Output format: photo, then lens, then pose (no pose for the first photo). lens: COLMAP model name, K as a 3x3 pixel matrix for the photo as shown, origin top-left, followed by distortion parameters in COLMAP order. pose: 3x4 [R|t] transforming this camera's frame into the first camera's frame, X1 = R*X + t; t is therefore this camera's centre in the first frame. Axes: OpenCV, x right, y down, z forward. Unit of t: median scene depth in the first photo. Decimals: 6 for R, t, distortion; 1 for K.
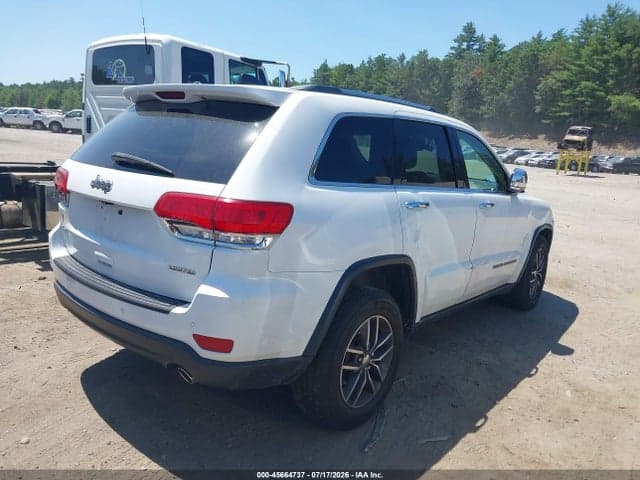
lens RADIAL K [[515.4, 0, 306.6], [0, 515.4, 244.1], [0, 0, 1]] dist [-0.001208, 0.001727]
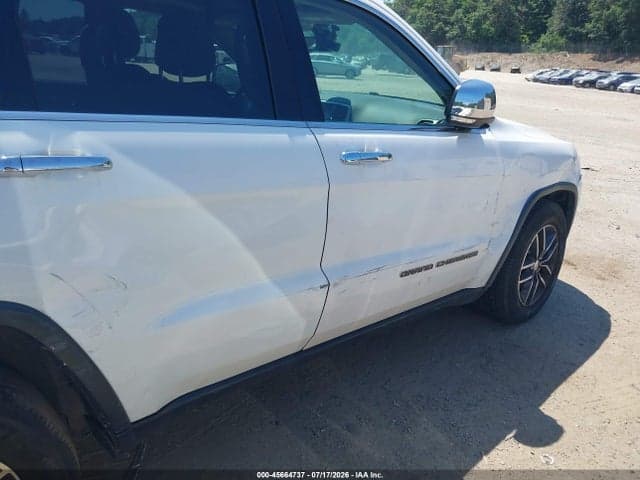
lens RADIAL K [[515.4, 0, 306.6], [0, 515.4, 244.1], [0, 0, 1]] dist [-0.001208, 0.001727]
pose [[0.987320, 0.039865, -0.153655, 0.298431], [-0.019744, 0.991277, 0.130311, -0.044848], [0.157509, -0.125625, 0.979494, 0.411012]]
